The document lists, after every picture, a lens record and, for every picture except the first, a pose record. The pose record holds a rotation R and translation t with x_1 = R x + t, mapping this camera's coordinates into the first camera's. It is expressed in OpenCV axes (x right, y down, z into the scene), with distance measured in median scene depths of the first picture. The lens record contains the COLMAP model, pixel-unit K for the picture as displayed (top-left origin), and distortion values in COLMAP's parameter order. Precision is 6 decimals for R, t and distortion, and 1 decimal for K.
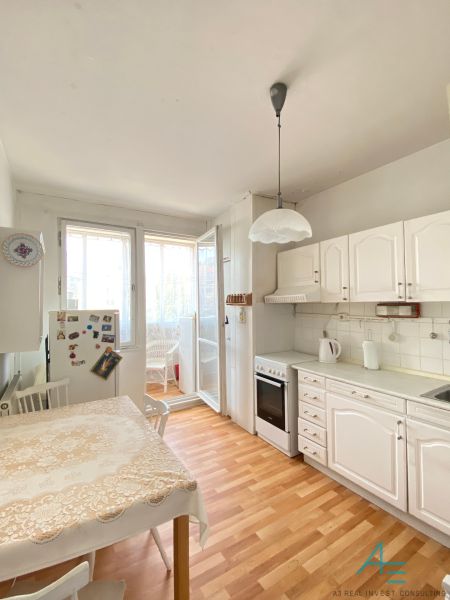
lens RADIAL K [[244.4, 0, 223.5], [0, 244.4, 299.8], [0, 0, 1]] dist [0.023751, -0.017266]
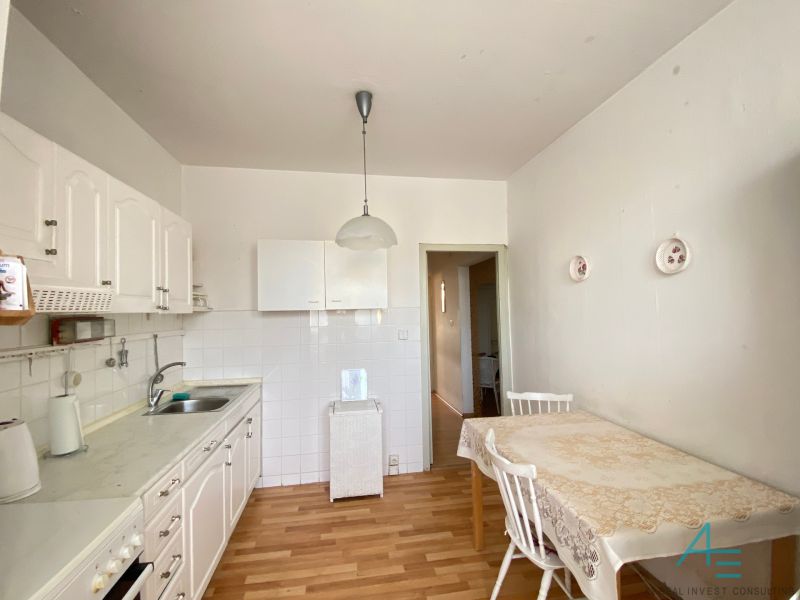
lens RADIAL K [[327.7, 0, 398.2], [0, 327.7, 298.3], [0, 0, 1]] dist [0.024877, -0.021372]
pose [[-0.908343, 0.041473, 0.416165, -0.321275], [0.020832, 0.998323, -0.054018, 0.030596], [-0.417708, -0.040397, -0.907683, 1.590712]]
